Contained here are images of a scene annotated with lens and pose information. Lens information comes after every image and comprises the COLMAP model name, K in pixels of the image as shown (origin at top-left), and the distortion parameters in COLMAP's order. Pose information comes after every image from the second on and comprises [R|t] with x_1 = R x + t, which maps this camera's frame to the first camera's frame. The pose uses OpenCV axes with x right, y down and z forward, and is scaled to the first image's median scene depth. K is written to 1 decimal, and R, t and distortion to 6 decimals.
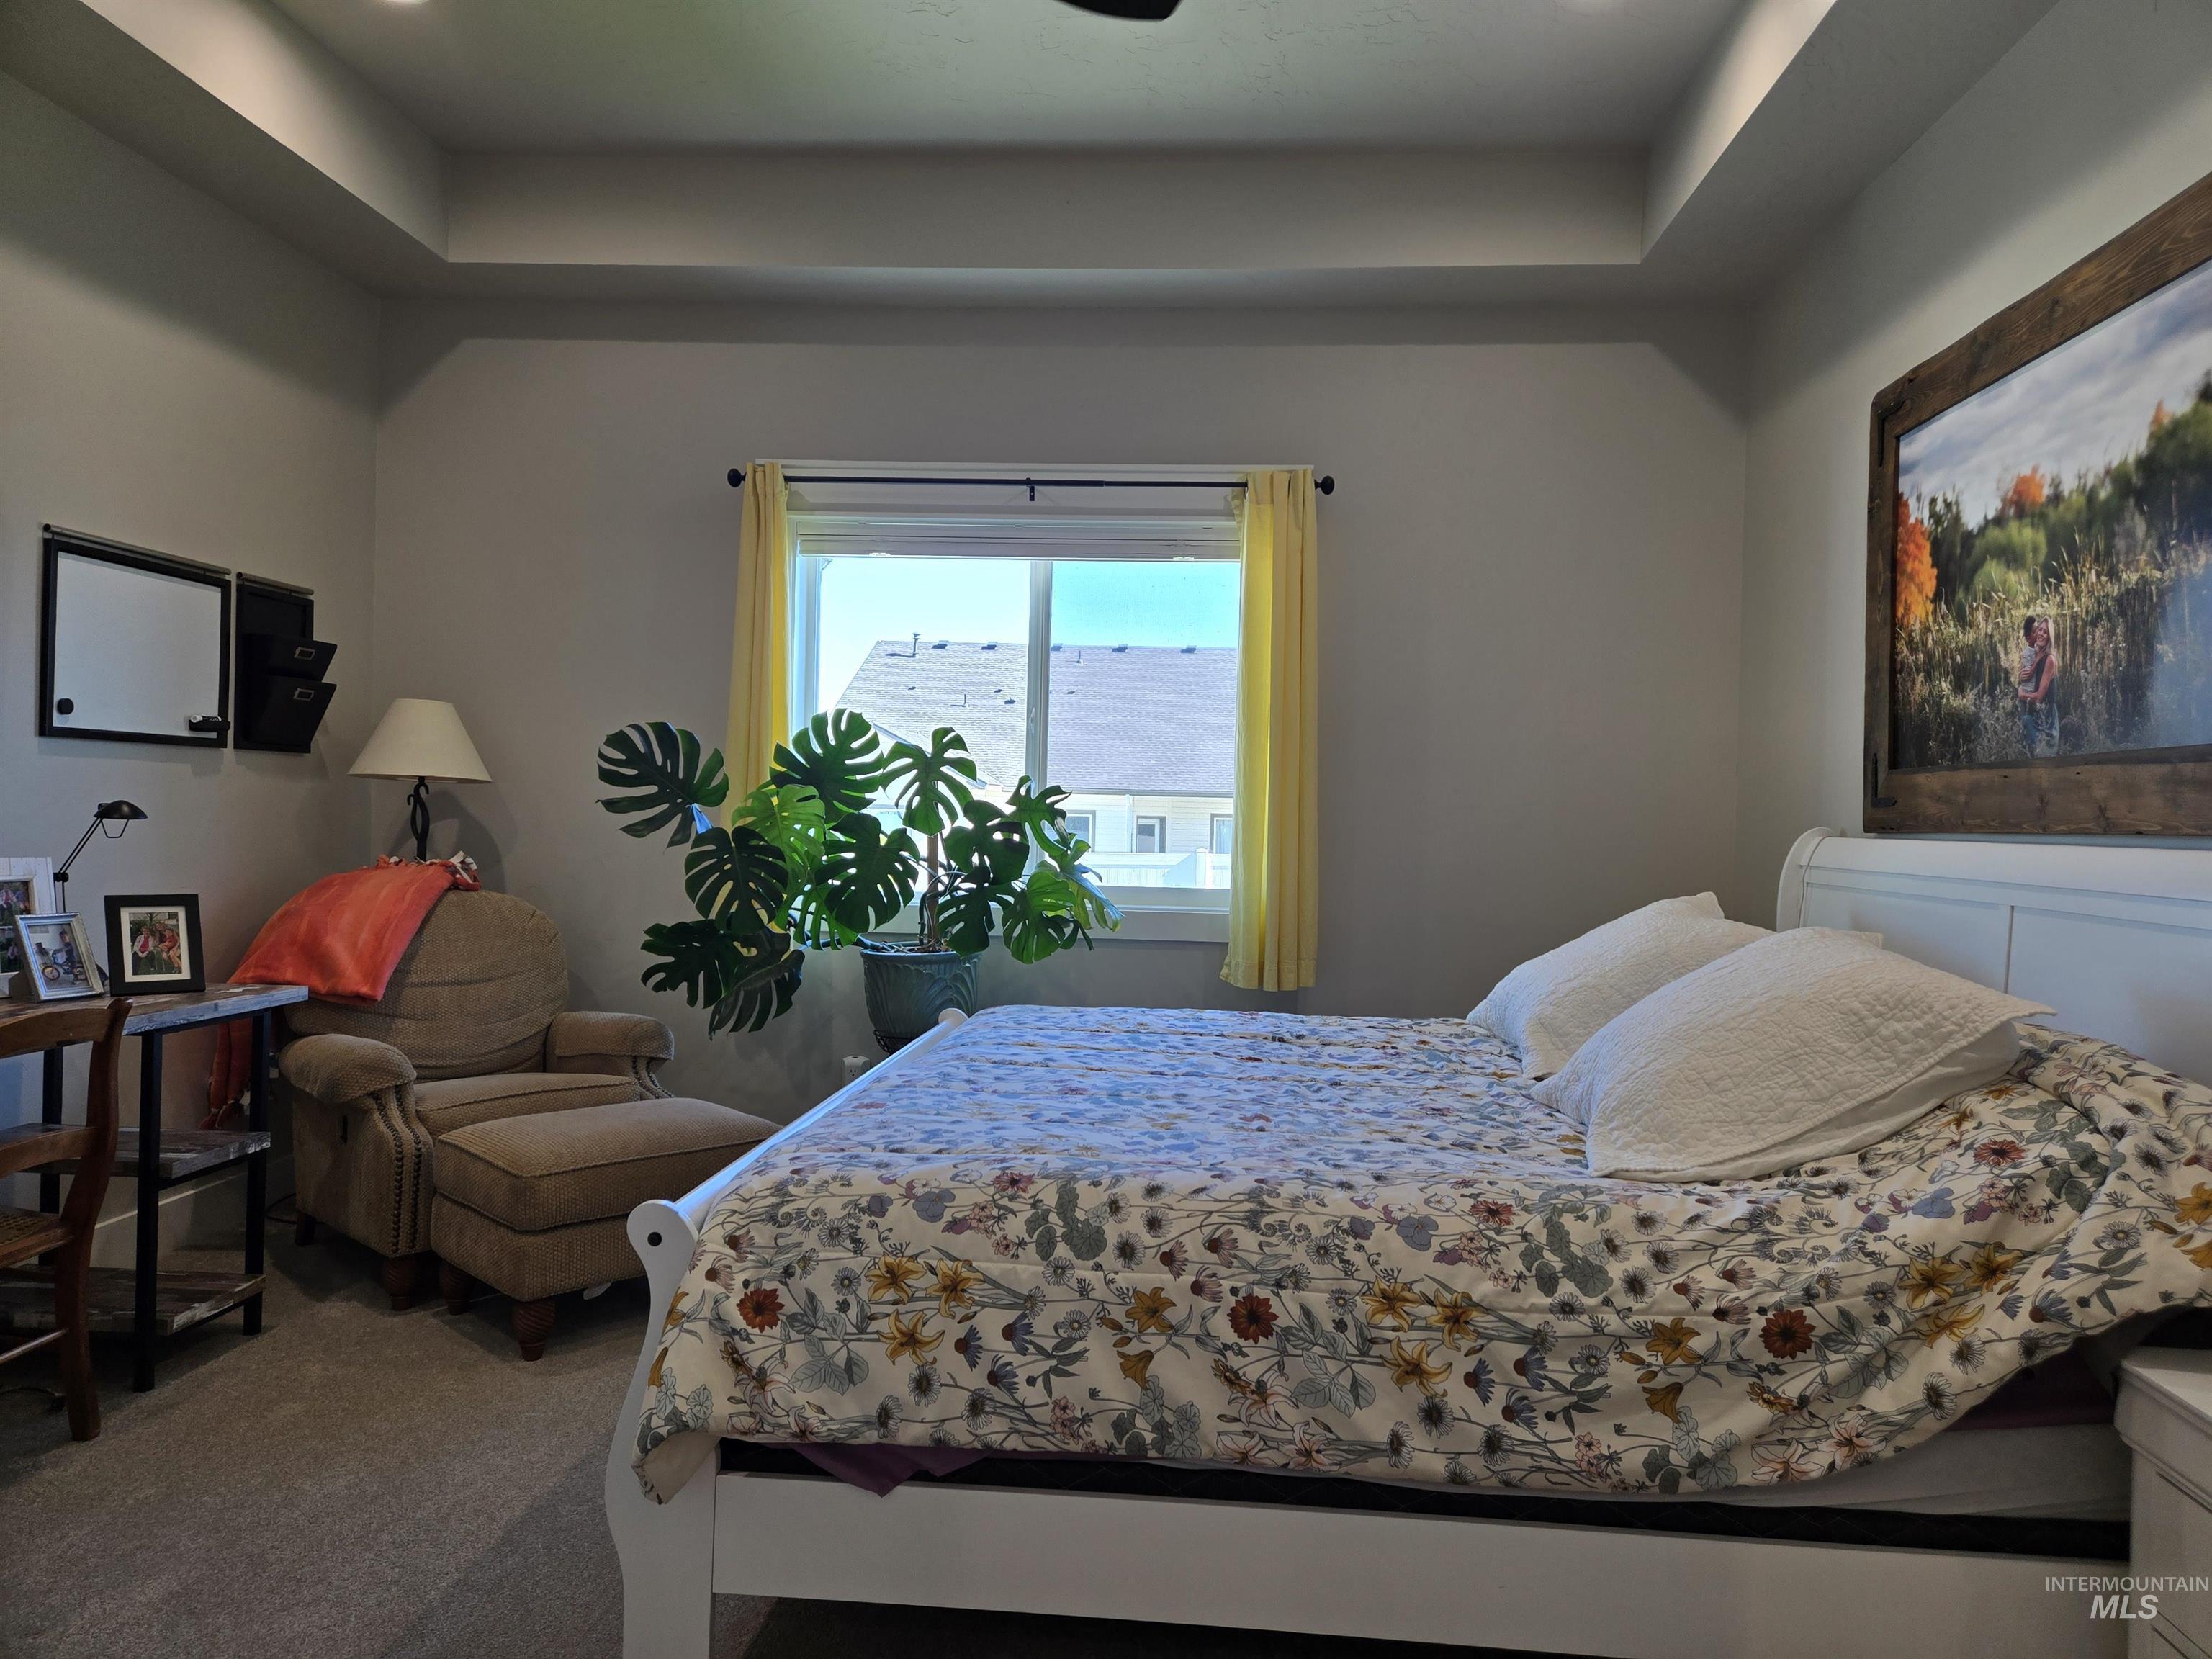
lens RADIAL K [[1466.6, 0, 1121.7], [0, 1466.6, 807.1], [0, 0, 1]] dist [0.083665, -0.069678]
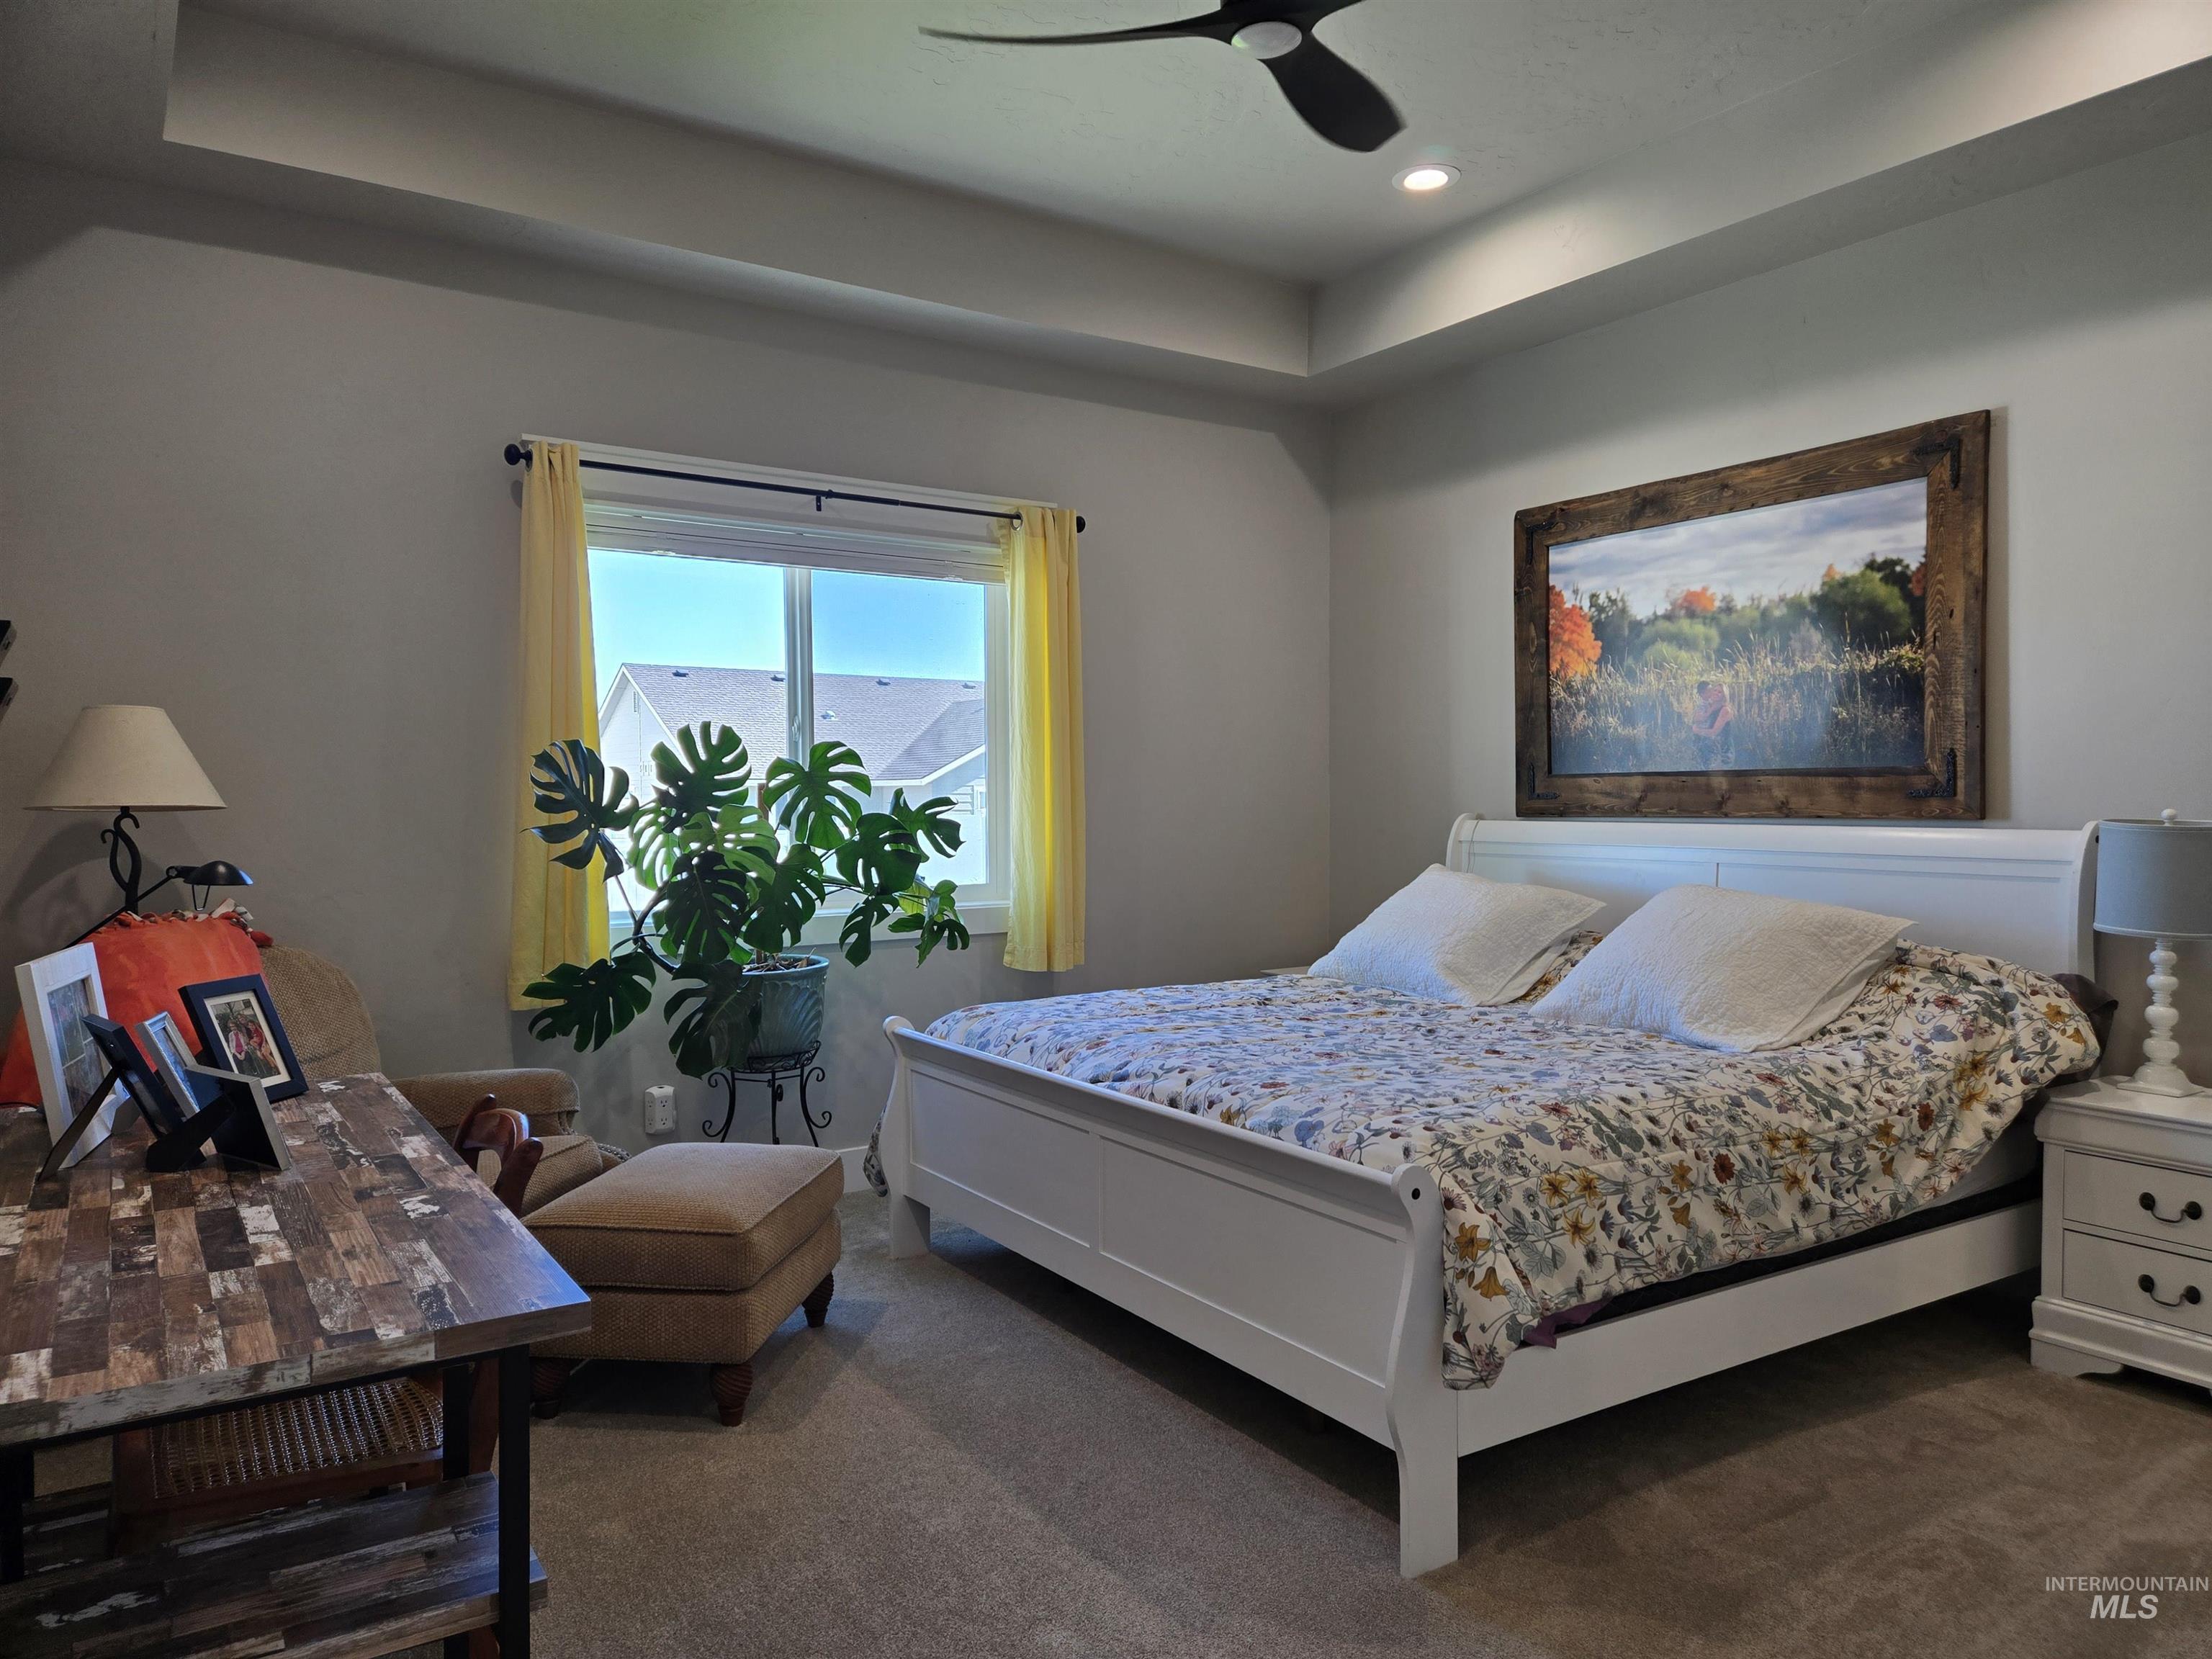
lens RADIAL K [[1466.6, 0, 1112.1], [0, 1466.6, 833.8], [0, 0, 1]] dist [0.083665, -0.069678]
pose [[0.794205, -0.043360, 0.606101, -0.890054], [0.020279, 0.998787, 0.044879, -0.050360], [-0.607312, -0.023352, 0.794120, 0.127367]]
